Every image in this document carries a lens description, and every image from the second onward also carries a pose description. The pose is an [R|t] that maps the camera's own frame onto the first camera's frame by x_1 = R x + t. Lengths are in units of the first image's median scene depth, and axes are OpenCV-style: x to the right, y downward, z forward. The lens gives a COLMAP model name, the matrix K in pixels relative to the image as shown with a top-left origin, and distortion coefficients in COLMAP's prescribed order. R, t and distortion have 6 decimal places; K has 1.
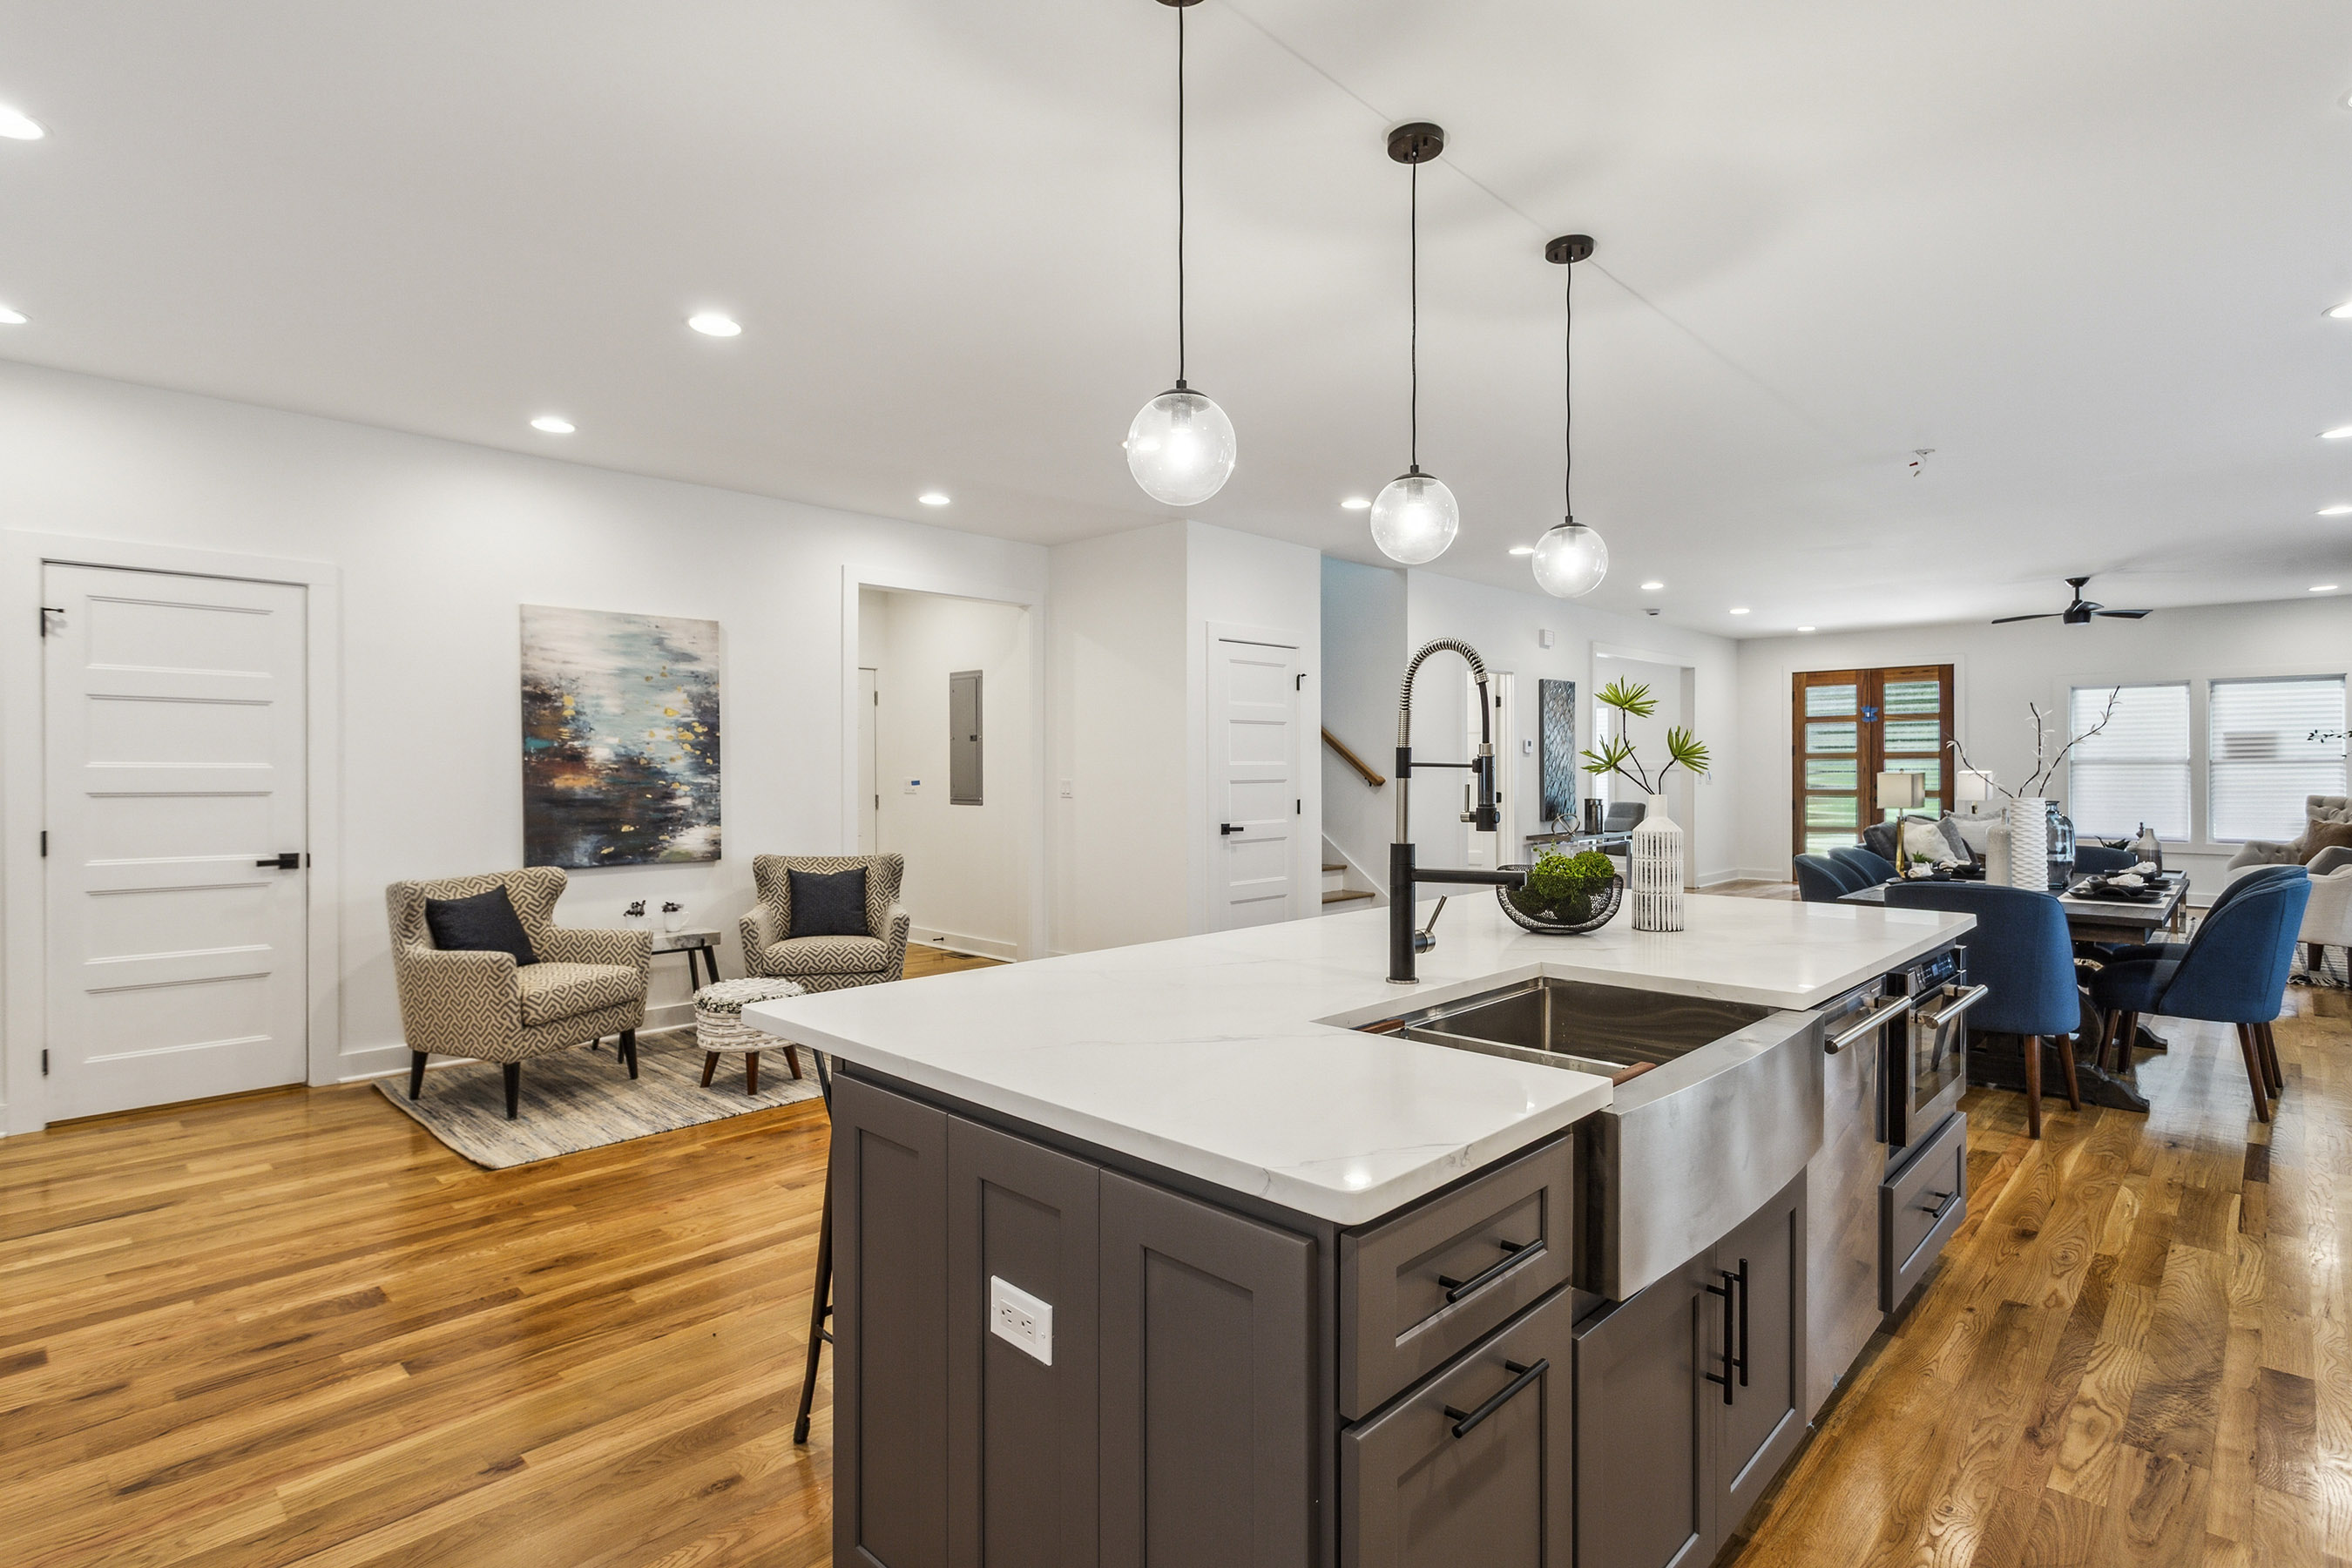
lens RADIAL K [[1153.0, 0, 1171.7], [0, 1153.0, 775.9], [0, 0, 1]] dist [0.001414, 0.000227]
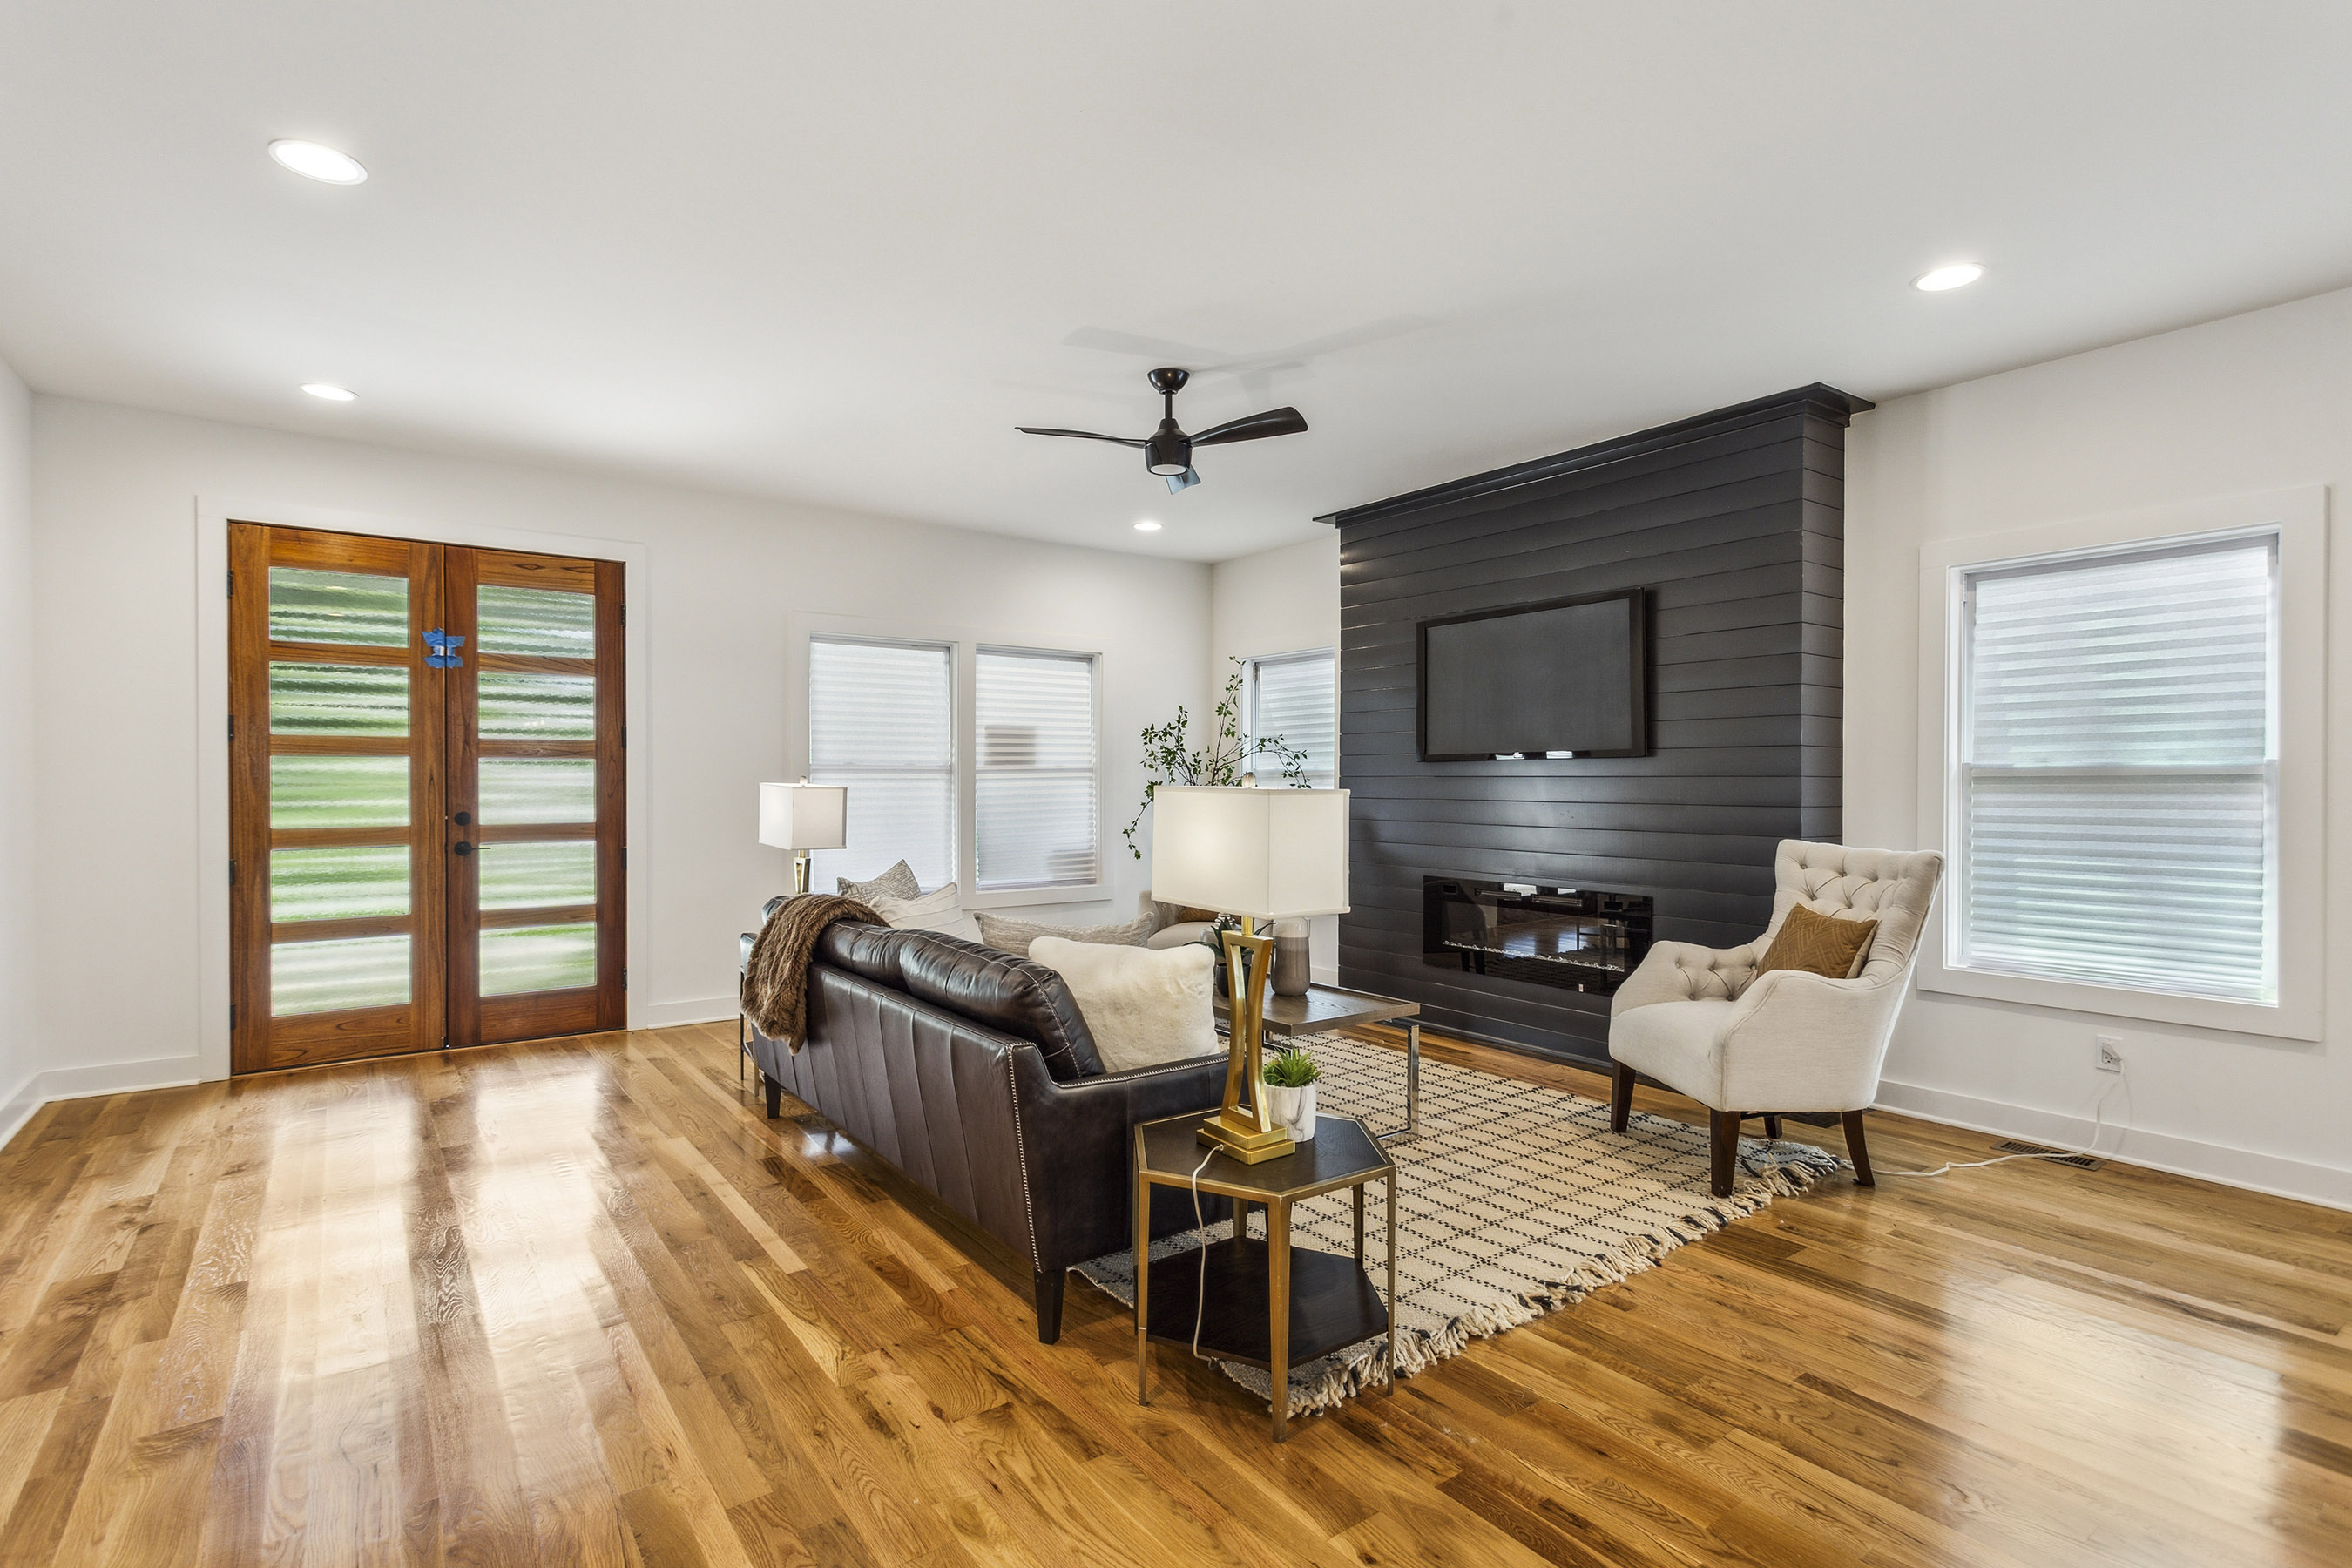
lens RADIAL K [[1153.0, 0, 1171.7], [0, 1153.0, 775.9], [0, 0, 1]] dist [0.001414, 0.000227]
pose [[0.178770, 0.007454, 0.983863, 0.233752], [0.005859, 0.999946, -0.008641, -0.001510], [-0.983873, 0.007310, 0.178717, 0.664563]]
